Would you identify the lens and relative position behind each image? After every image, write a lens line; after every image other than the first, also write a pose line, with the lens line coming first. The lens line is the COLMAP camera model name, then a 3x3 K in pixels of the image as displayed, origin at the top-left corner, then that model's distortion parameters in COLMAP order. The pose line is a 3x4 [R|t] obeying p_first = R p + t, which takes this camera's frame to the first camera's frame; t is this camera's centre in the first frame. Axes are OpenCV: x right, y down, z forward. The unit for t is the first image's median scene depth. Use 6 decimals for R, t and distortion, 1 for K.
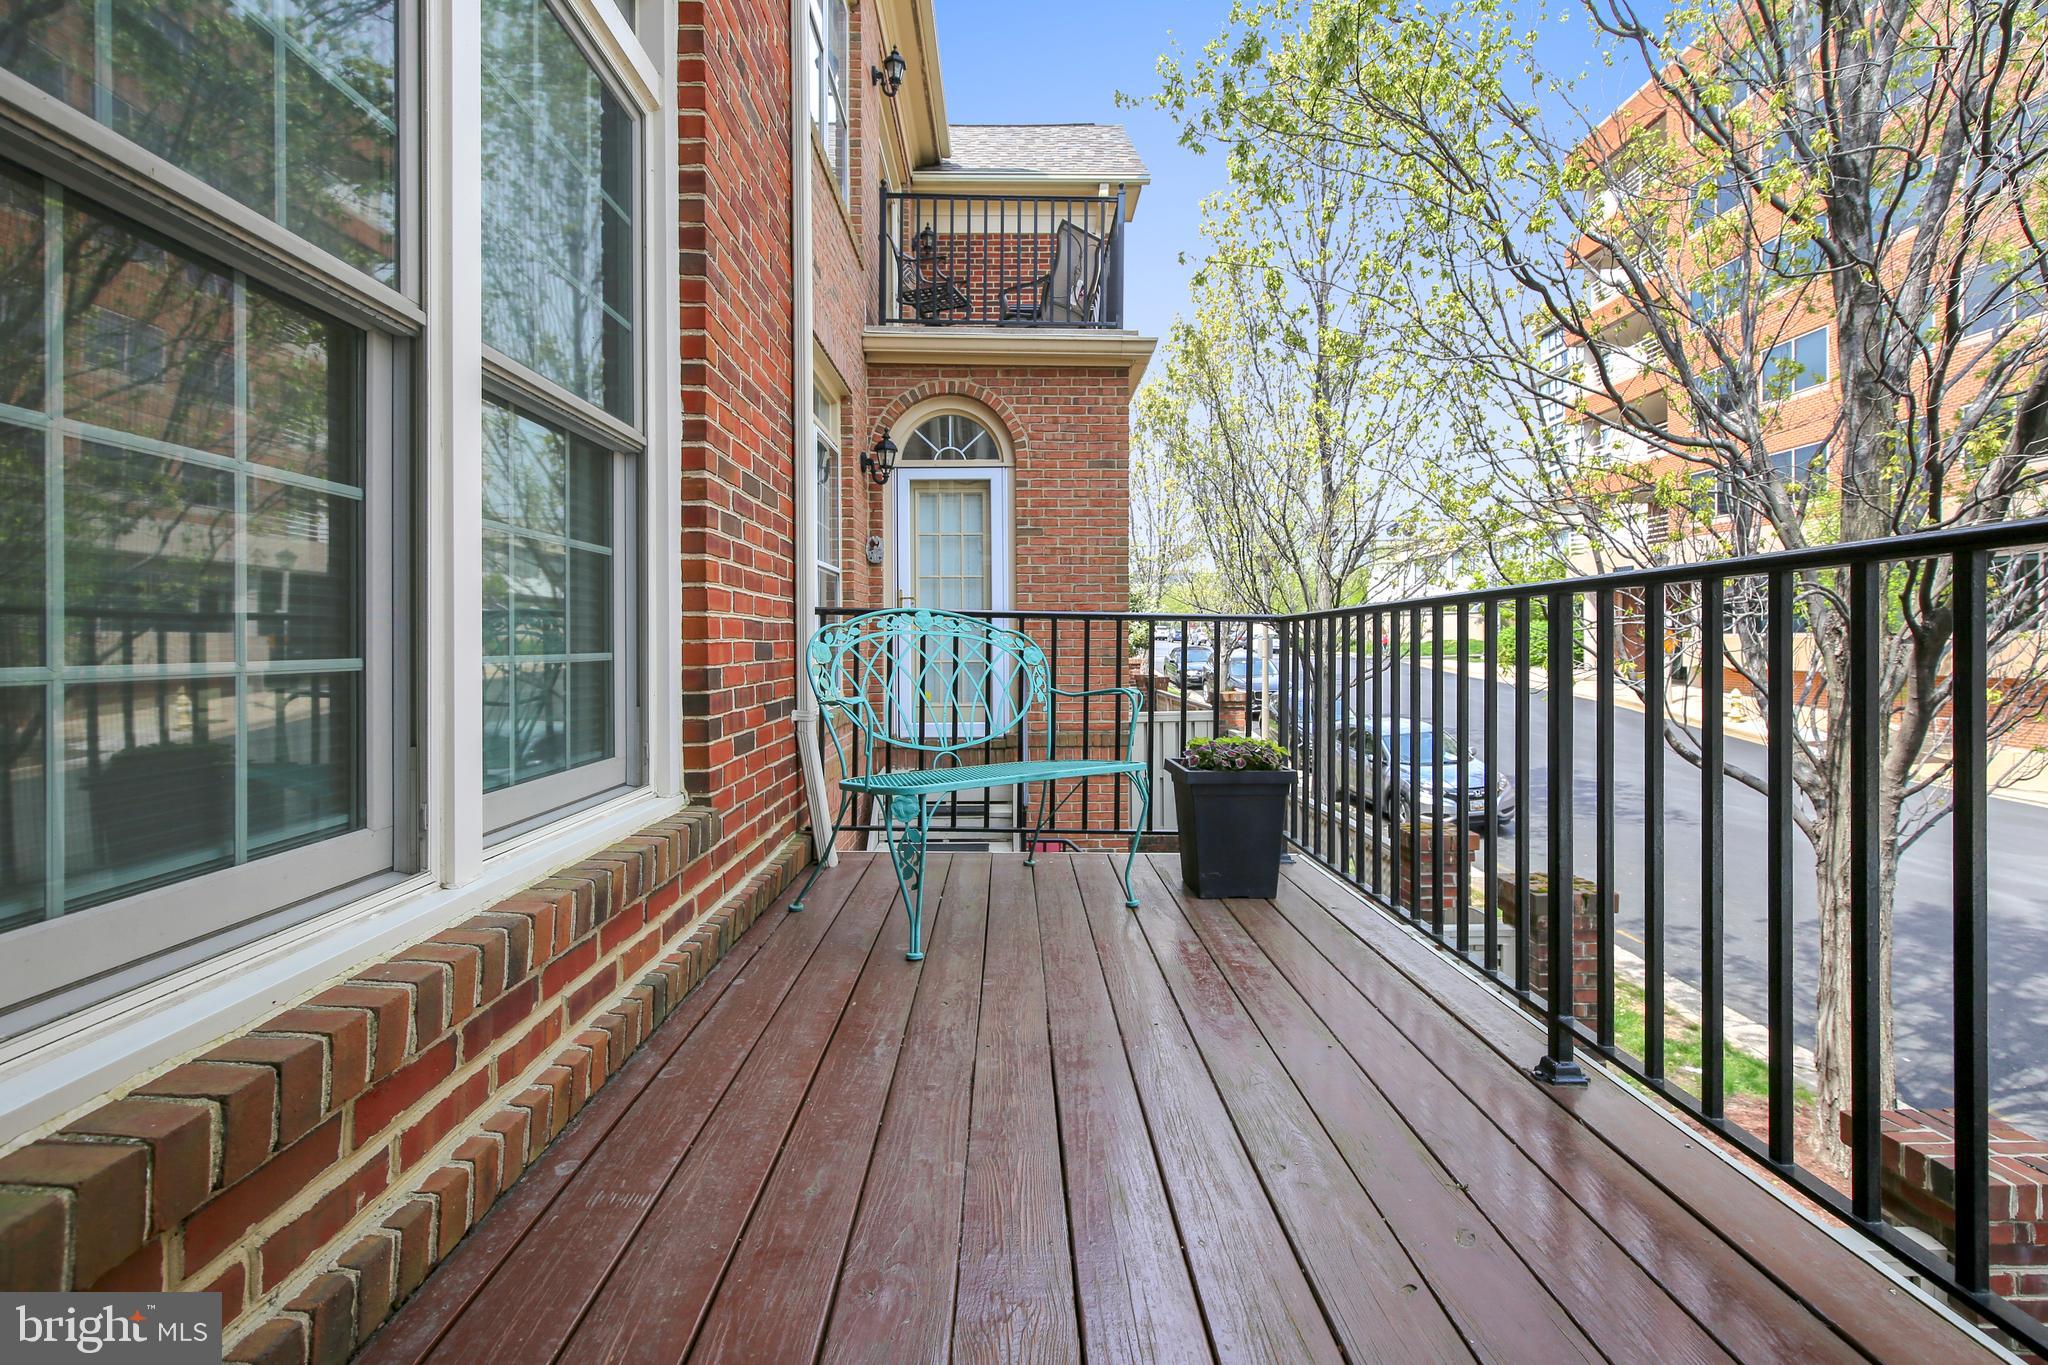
lens RADIAL K [[941.5, 0, 1019.7], [0, 941.5, 660.6], [0, 0, 1]] dist [0.005712, -0.001422]
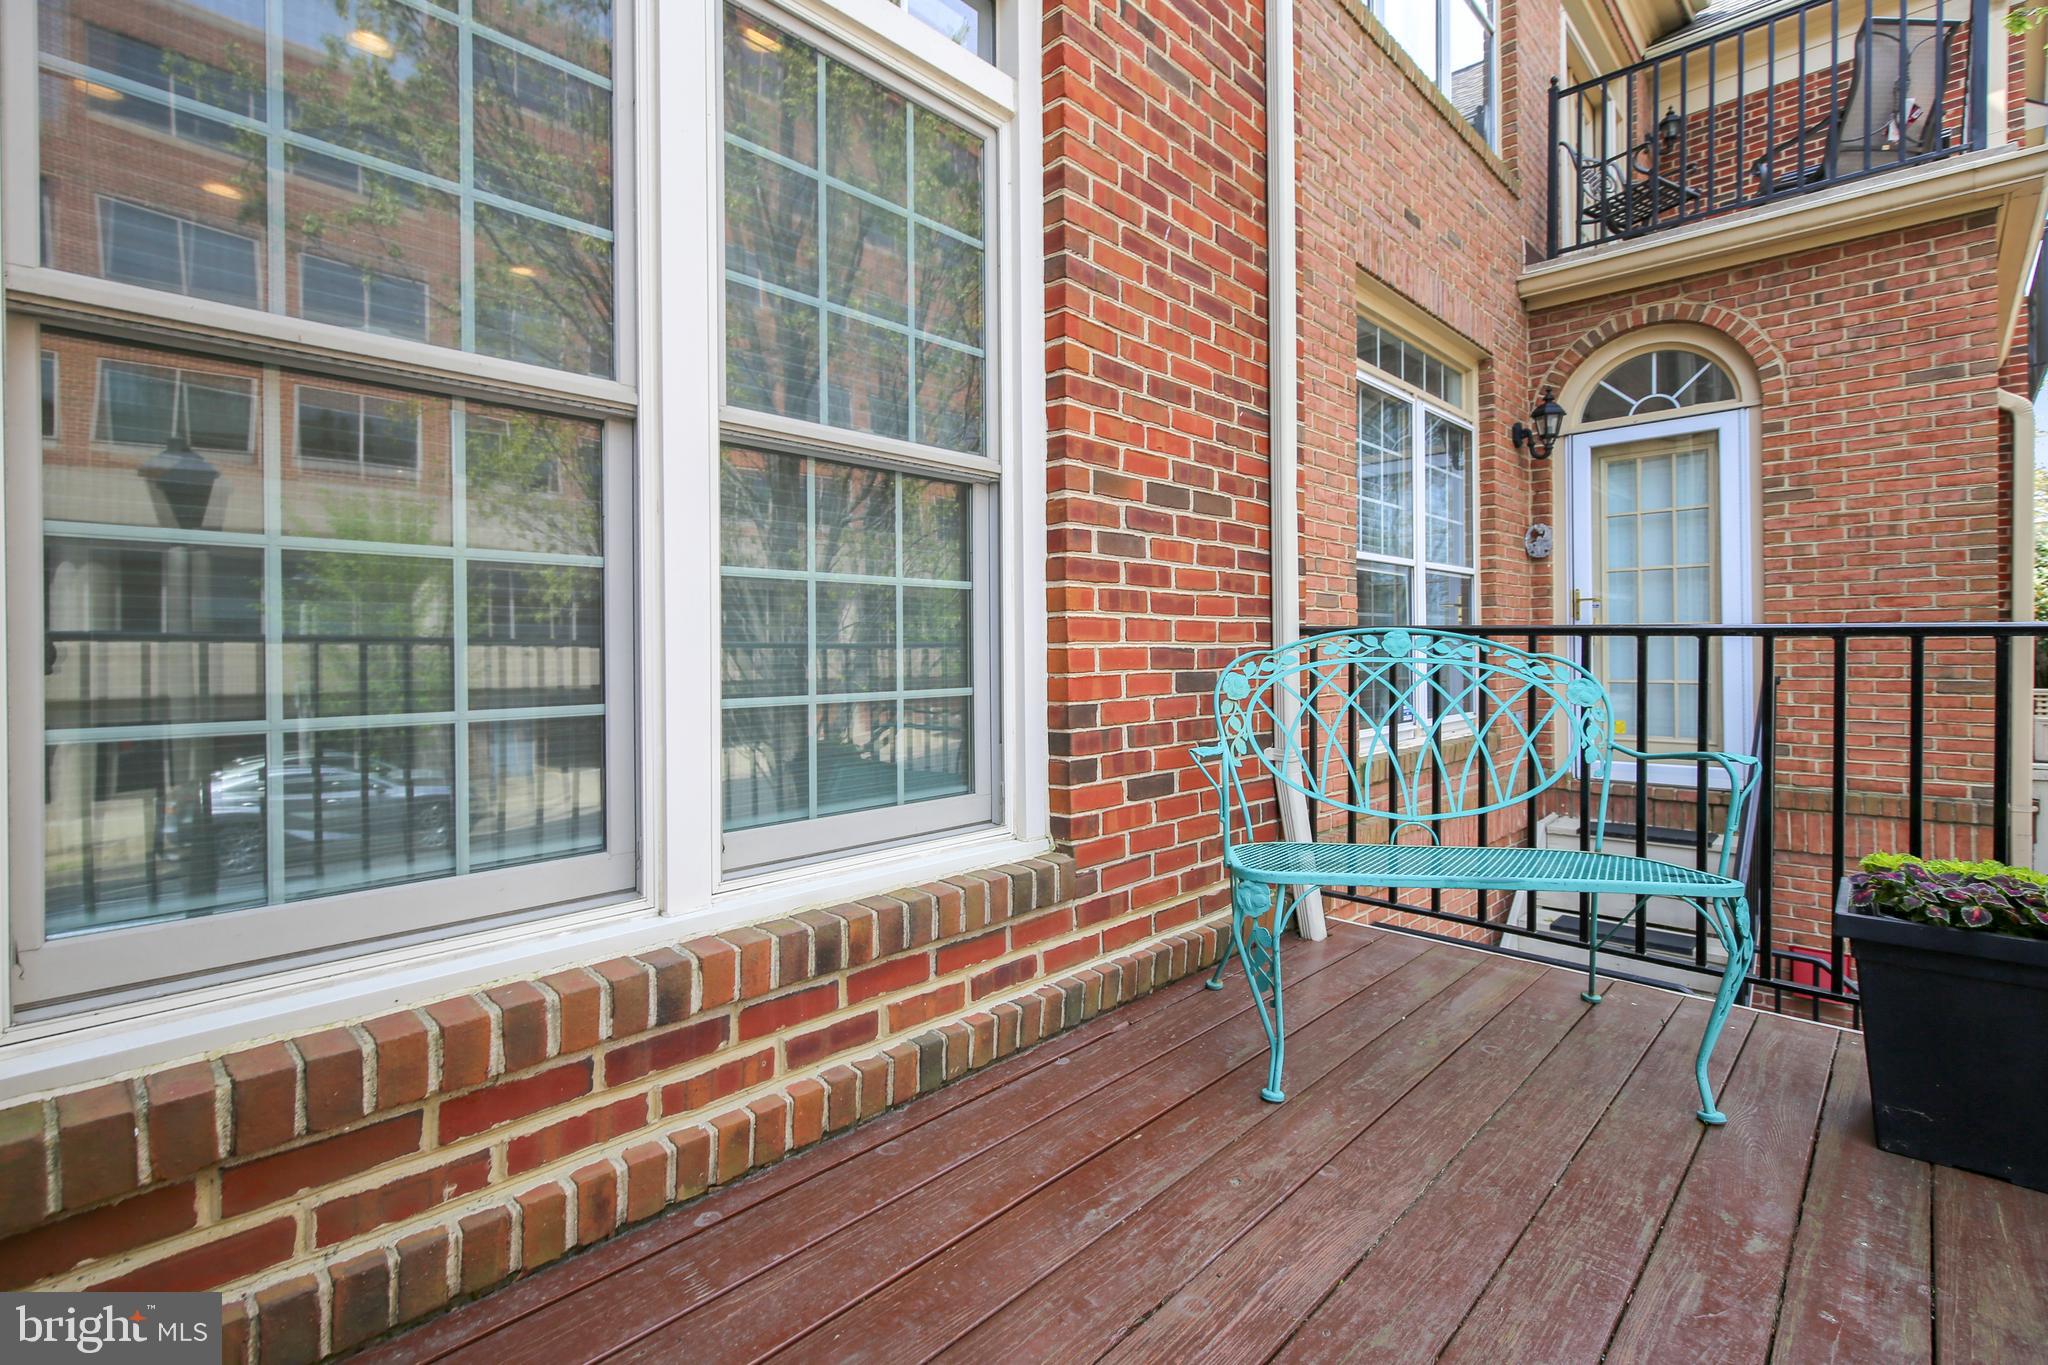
lens RADIAL K [[941.5, 0, 1019.7], [0, 941.5, 660.6], [0, 0, 1]] dist [0.005712, -0.001422]
pose [[0.707805, 0.003060, -0.706401, 0.112999], [-0.005455, 0.999984, -0.001134, -0.013594], [0.706387, 0.004656, 0.707811, 0.128940]]
